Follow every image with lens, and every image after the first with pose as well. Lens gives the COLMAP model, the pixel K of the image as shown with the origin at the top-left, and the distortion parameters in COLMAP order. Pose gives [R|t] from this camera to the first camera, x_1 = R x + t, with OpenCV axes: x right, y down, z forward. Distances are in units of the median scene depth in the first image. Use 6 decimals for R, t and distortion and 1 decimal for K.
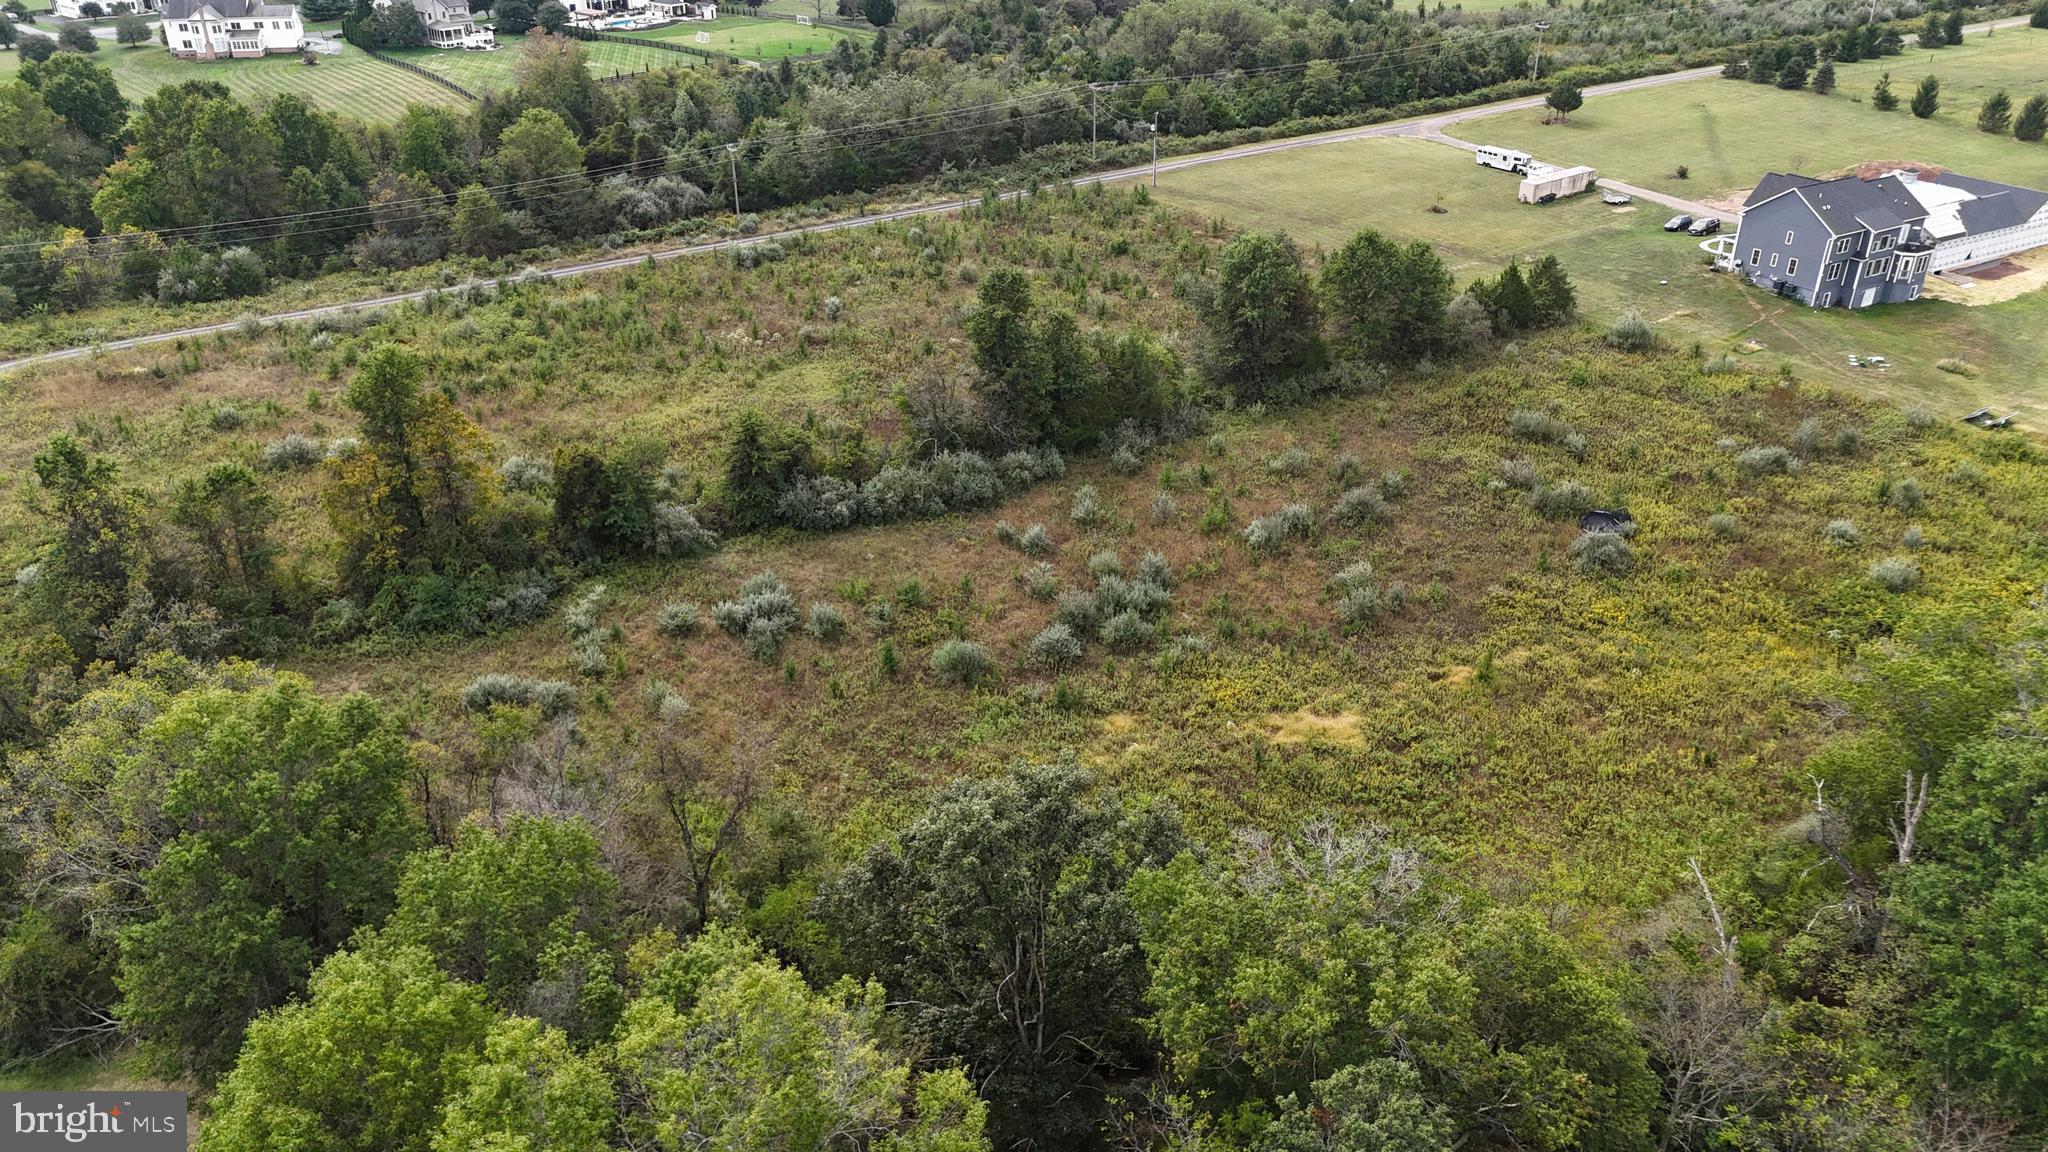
lens RADIAL K [[1500.5, 0, 1032.1], [0, 1500.5, 576.6], [0, 0, 1]] dist [0.082161, -0.075948]
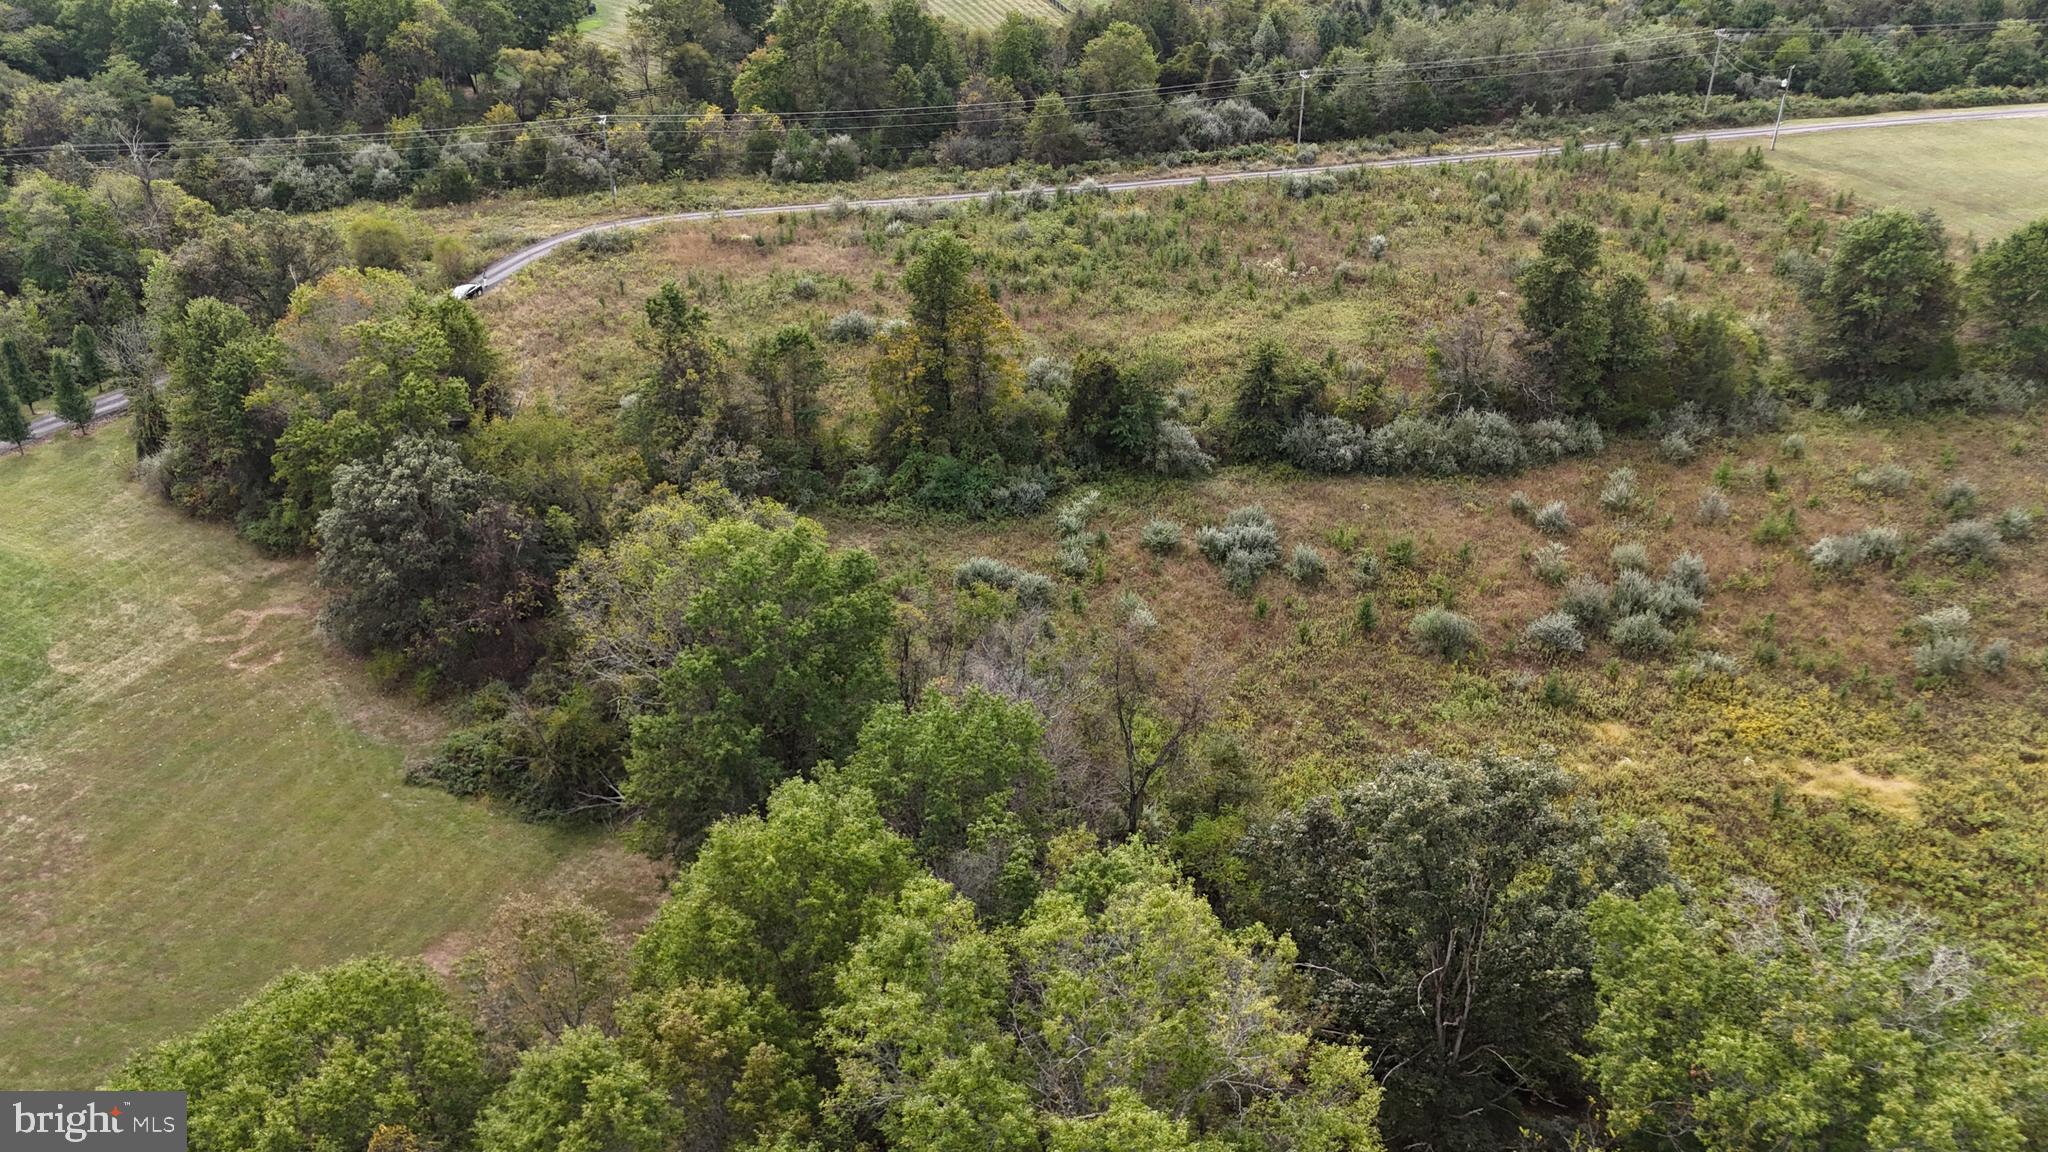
lens RADIAL K [[1500.5, 0, 1033.6], [0, 1500.5, 580.9], [0, 0, 1]] dist [0.082161, -0.075948]
pose [[0.933657, 0.179585, -0.309893, -0.000386], [-0.167785, 0.983708, 0.064557, 0.006722], [0.316438, -0.008279, 0.948577, 0.024893]]
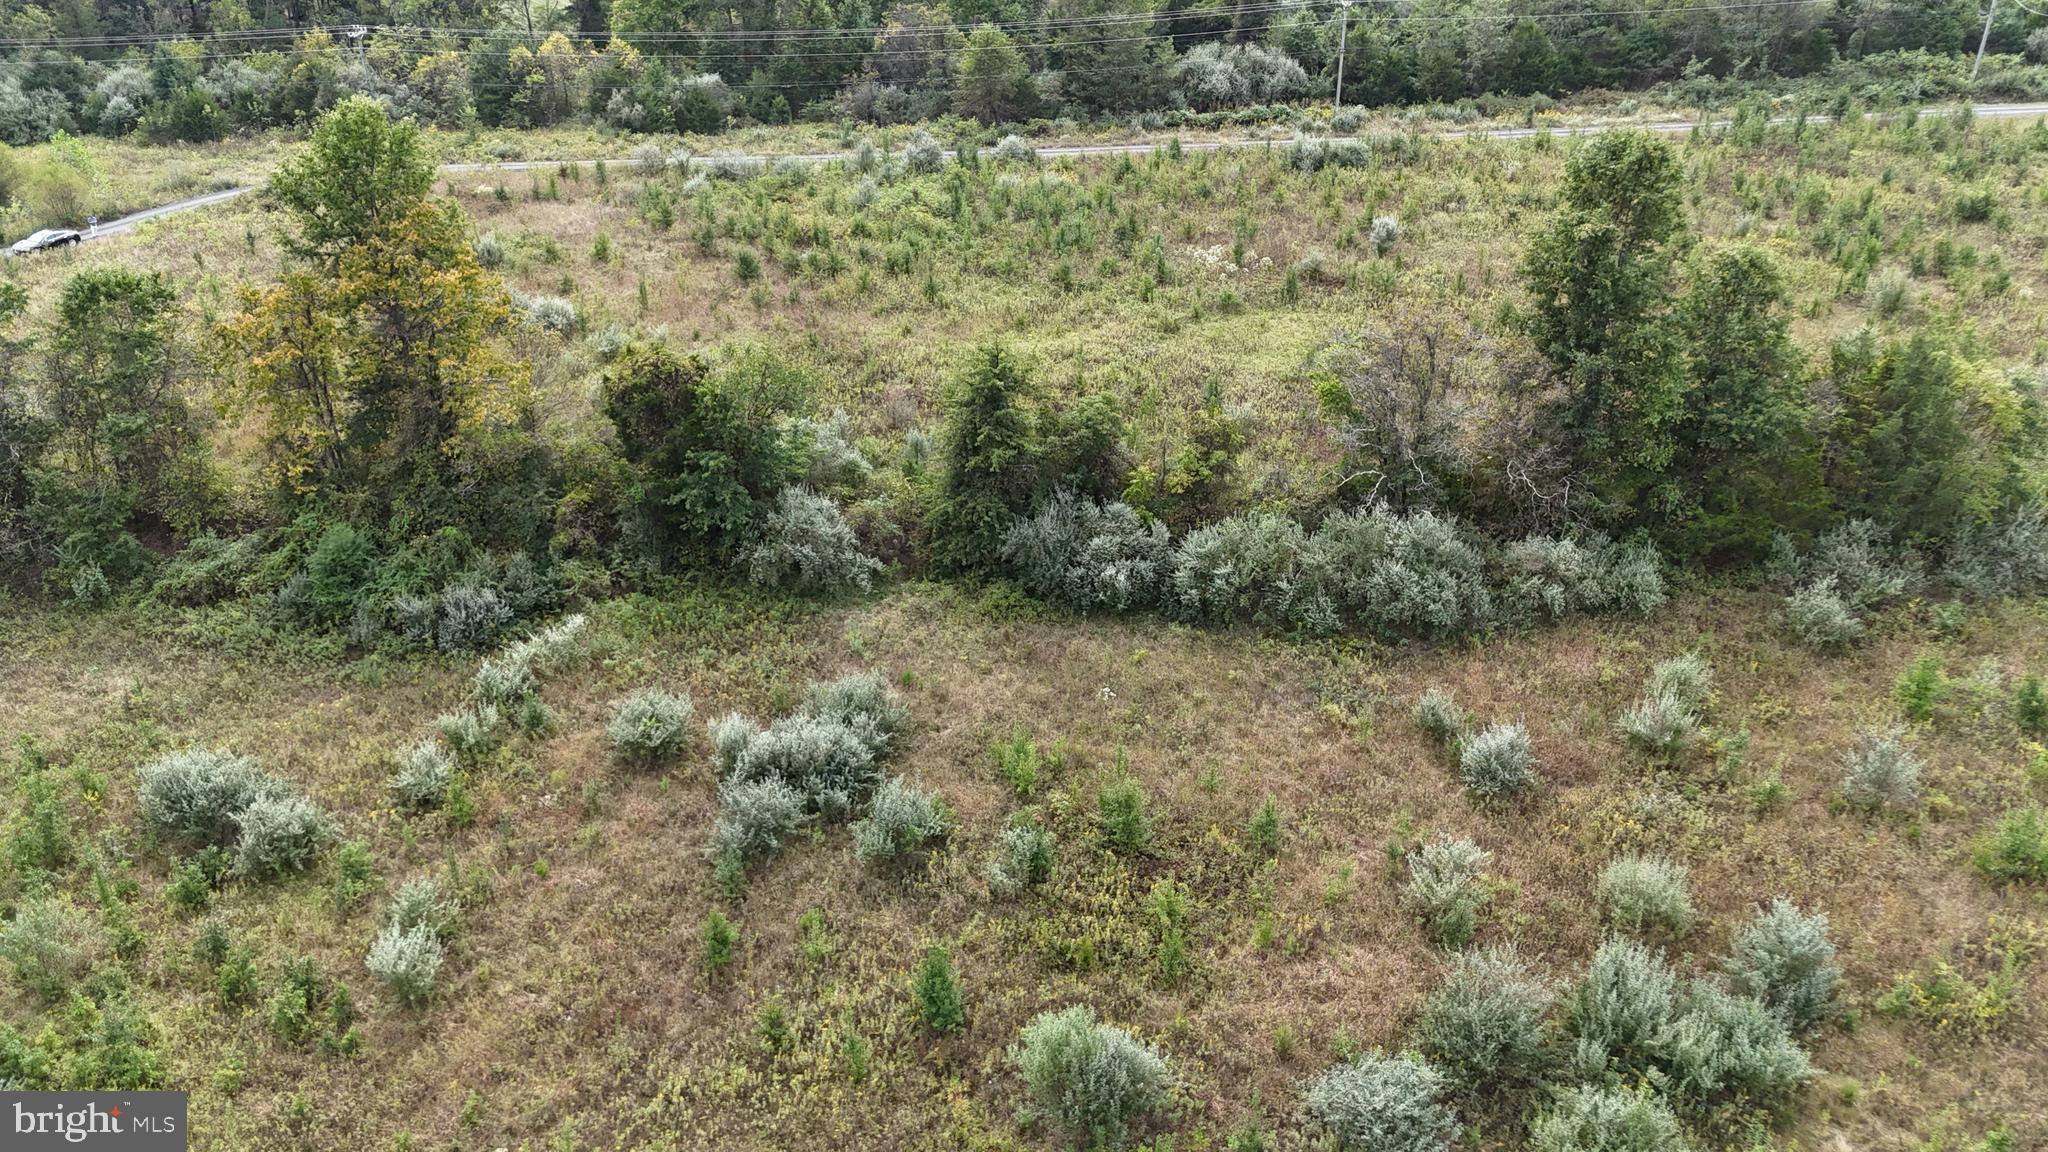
lens RADIAL K [[1500.5, 0, 1026.8], [0, 1500.5, 573.4], [0, 0, 1]] dist [0.082161, -0.075948]
pose [[0.863641, 0.233462, -0.446789, 0.062506], [-0.234103, 0.970672, 0.054689, -0.064953], [0.446453, 0.057363, 0.892966, 0.559629]]
